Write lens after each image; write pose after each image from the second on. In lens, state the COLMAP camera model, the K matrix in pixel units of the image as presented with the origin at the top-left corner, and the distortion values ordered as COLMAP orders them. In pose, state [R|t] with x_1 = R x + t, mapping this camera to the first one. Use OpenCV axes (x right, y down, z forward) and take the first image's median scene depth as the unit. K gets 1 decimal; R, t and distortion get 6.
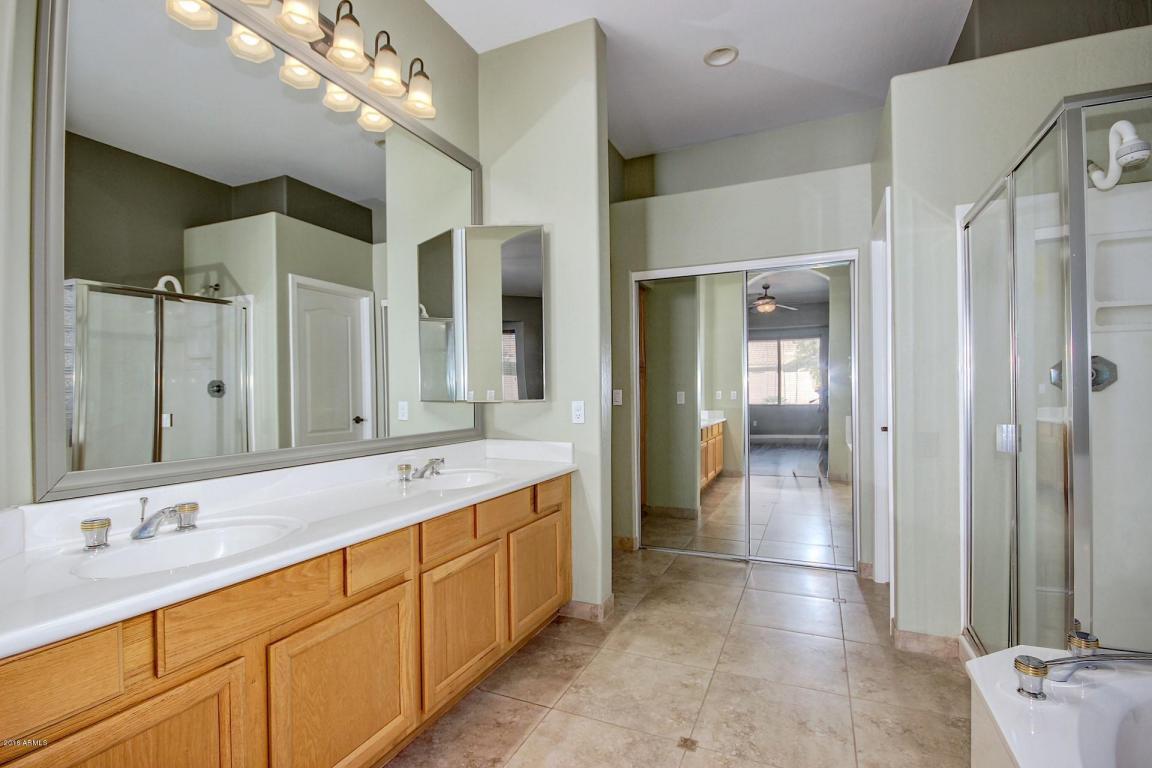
lens RADIAL K [[548.4, 0, 575.9], [0, 548.4, 390.6], [0, 0, 1]] dist [-0.004993, -0.001525]
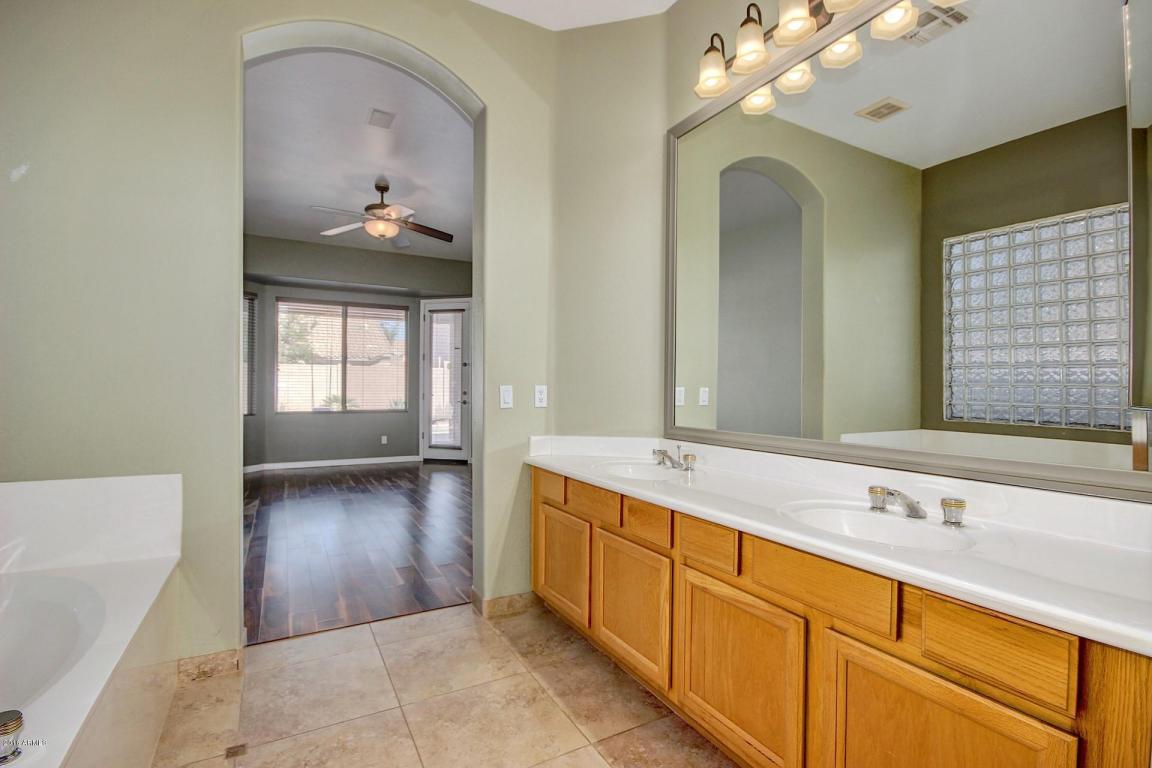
lens RADIAL K [[548.4, 0, 575.9], [0, 548.4, 390.6], [0, 0, 1]] dist [-0.004993, -0.001525]
pose [[-0.601684, 0.013057, -0.798627, 0.460050], [0.001064, 0.999879, 0.015546, -0.003289], [0.798733, 0.008504, -0.601625, 1.032033]]
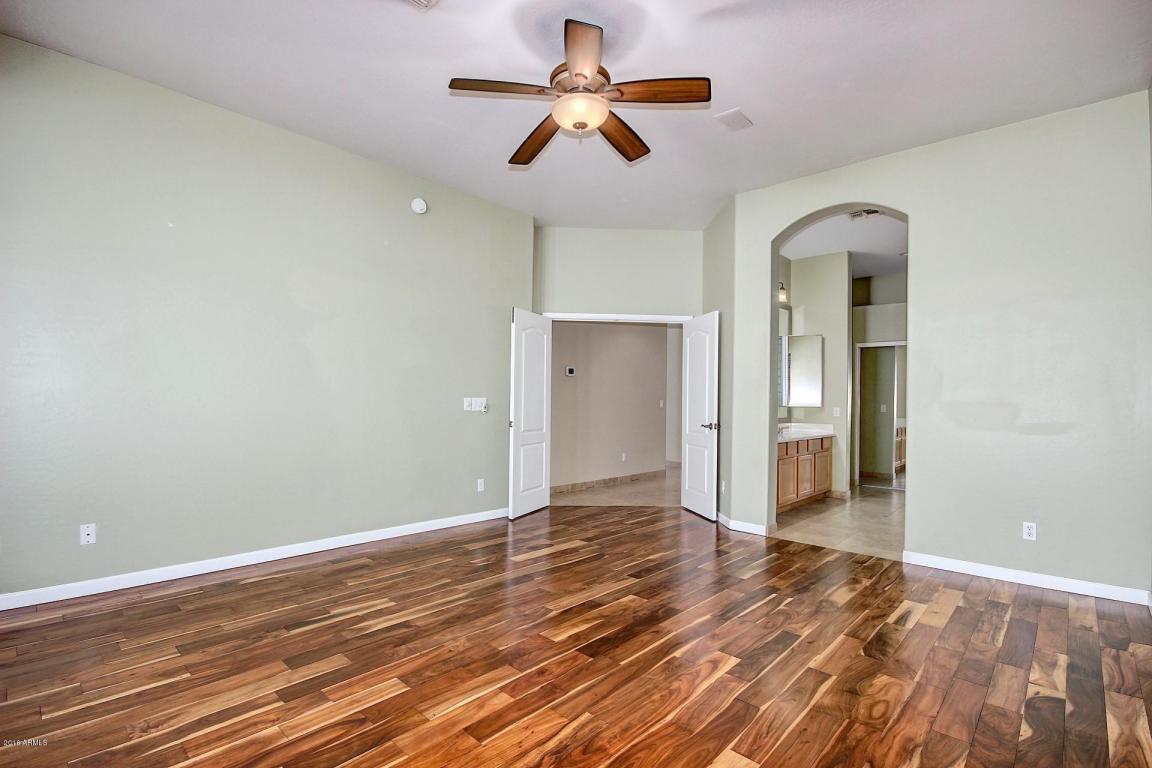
lens RADIAL K [[548.4, 0, 575.9], [0, 548.4, 390.6], [0, 0, 1]] dist [-0.004993, -0.001525]
pose [[0.949680, 0.021959, -0.312451, -0.375626], [-0.027268, 0.999548, -0.012631, 0.011889], [0.312033, 0.020516, 0.949850, -1.860953]]
